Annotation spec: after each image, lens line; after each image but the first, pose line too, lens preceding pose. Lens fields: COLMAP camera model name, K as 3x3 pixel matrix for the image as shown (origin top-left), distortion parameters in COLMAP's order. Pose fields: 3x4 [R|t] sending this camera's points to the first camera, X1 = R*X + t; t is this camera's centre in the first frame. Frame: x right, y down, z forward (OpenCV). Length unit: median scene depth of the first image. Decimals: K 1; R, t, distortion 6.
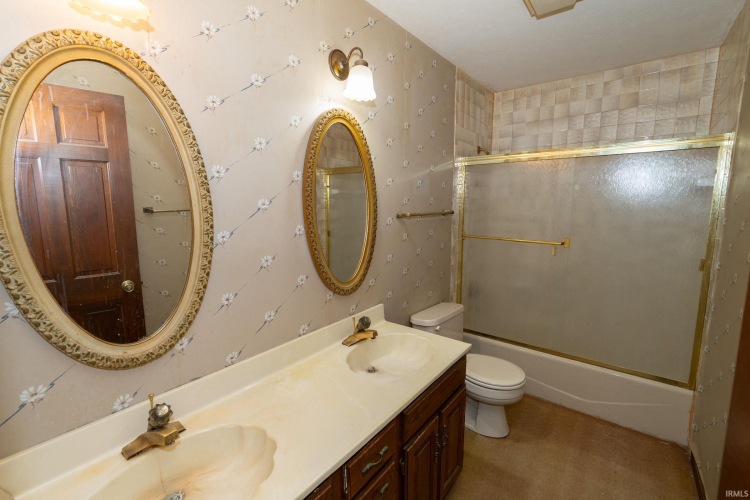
lens RADIAL K [[332.6, 0, 371.0], [0, 332.6, 245.6], [0, 0, 1]] dist [-0.001542, 0.000437]
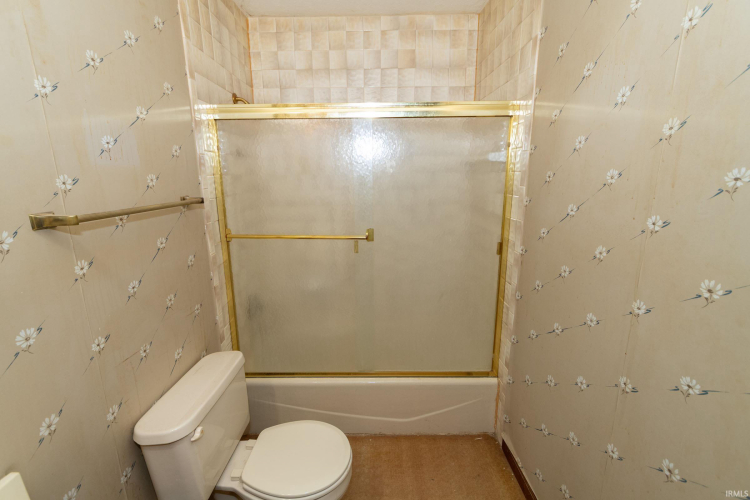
lens RADIAL K [[332.6, 0, 369.0], [0, 332.6, 253.6], [0, 0, 1]] dist [-0.001542, 0.000437]
pose [[0.789010, -0.143050, 0.597494, 0.111636], [0.085864, 0.988646, 0.123311, -0.052185], [-0.608350, -0.045990, 0.792335, 0.350707]]
